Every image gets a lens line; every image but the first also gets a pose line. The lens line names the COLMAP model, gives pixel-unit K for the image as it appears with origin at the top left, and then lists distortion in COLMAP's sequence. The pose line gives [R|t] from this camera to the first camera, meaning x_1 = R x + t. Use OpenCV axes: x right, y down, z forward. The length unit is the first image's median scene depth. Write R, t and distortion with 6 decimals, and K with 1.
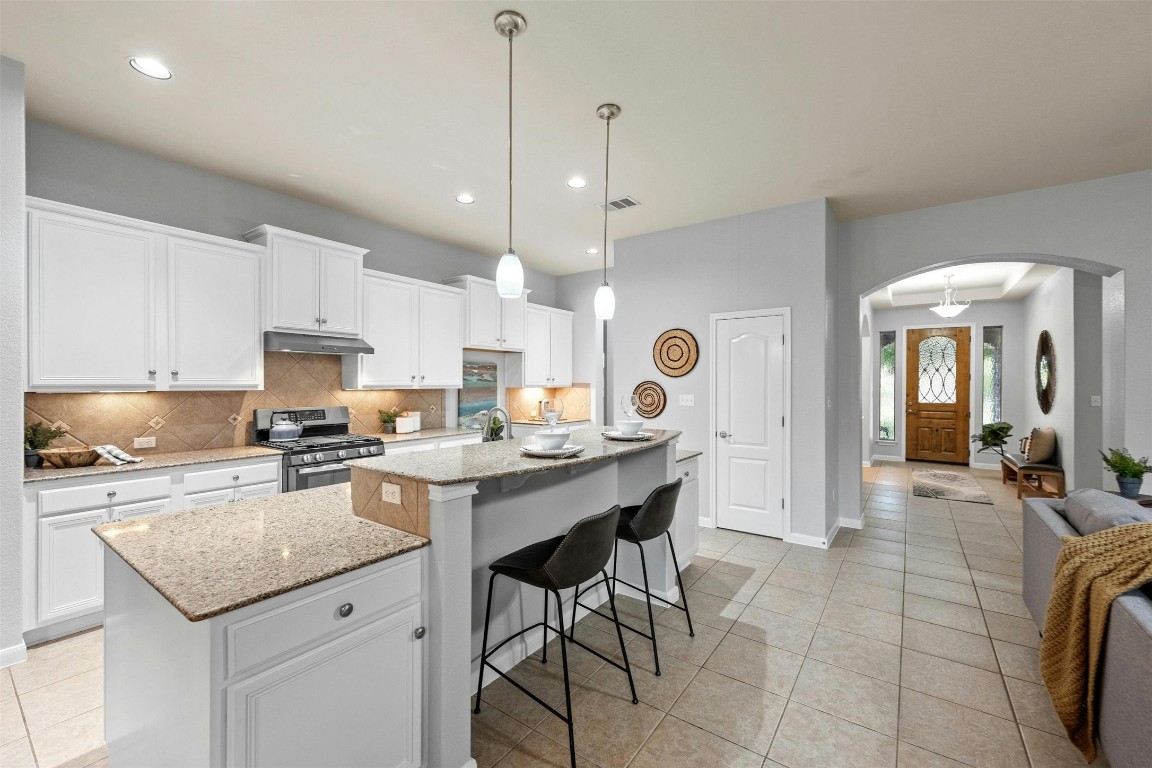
lens RADIAL K [[475.5, 0, 576.0], [0, 475.5, 384.0], [0, 0, 1]] dist [-0.013416, -0.000212]
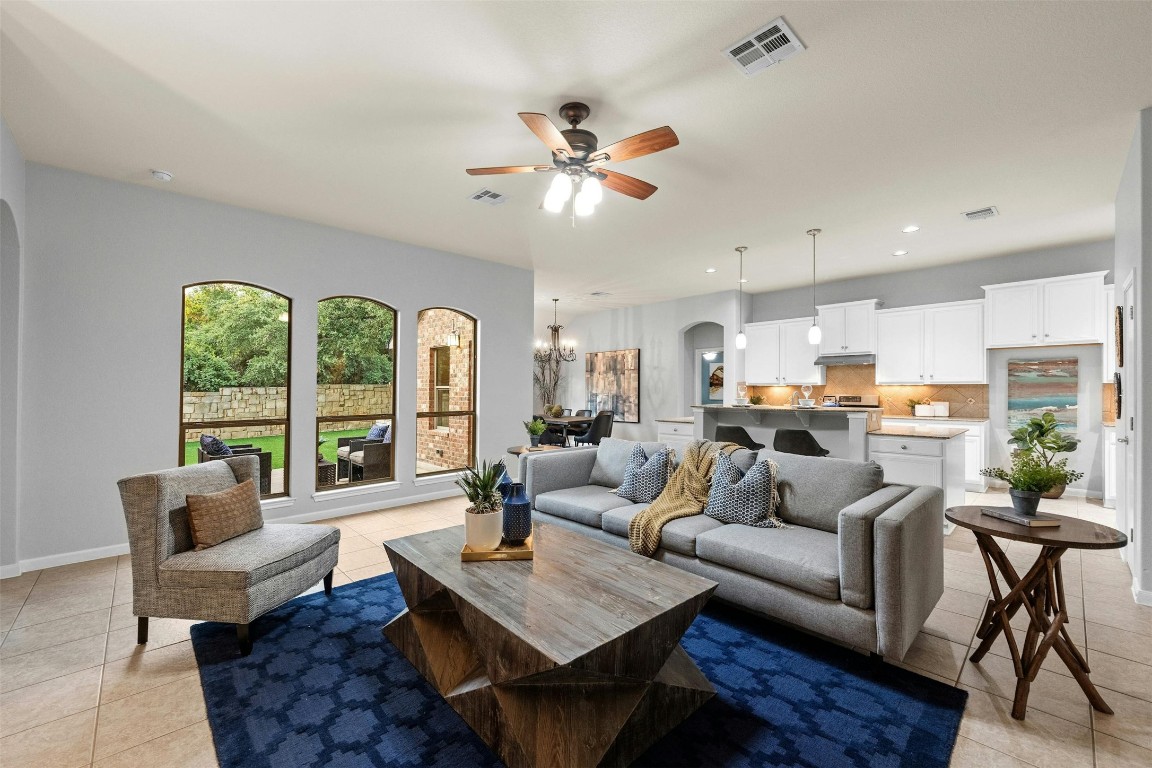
lens RADIAL K [[456.6, 0, 576.0], [0, 456.6, 384.0], [0, 0, 1]] dist [-0.001925, -0.000443]
pose [[-0.186756, -0.008061, -0.982373, 0.954356], [0.004214, 0.999951, -0.009007, 0.013888], [0.982397, -0.005822, -0.186713, 0.208248]]
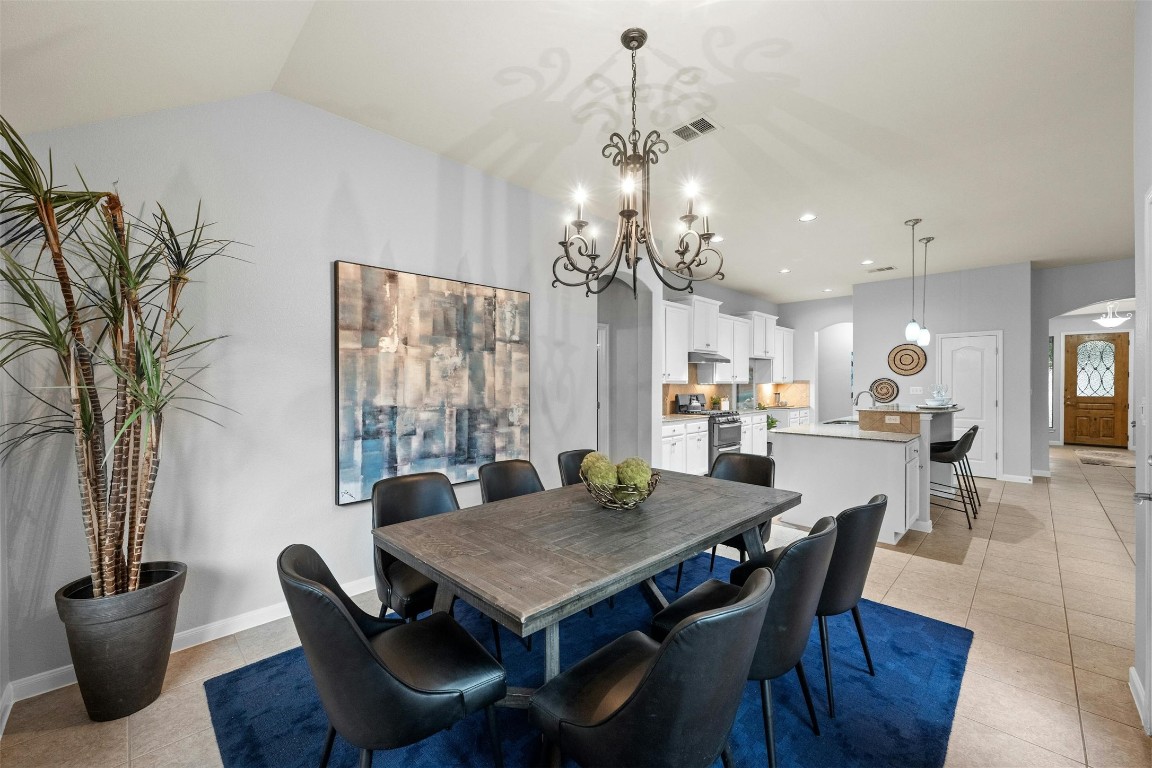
lens RADIAL K [[456.6, 0, 576.0], [0, 456.6, 384.0], [0, 0, 1]] dist [-0.001925, -0.000443]
pose [[0.986111, -0.002801, -0.166066, -0.504672], [0.002674, 0.999996, -0.000989, 0.009529], [0.166068, 0.000531, 0.986114, -0.528043]]
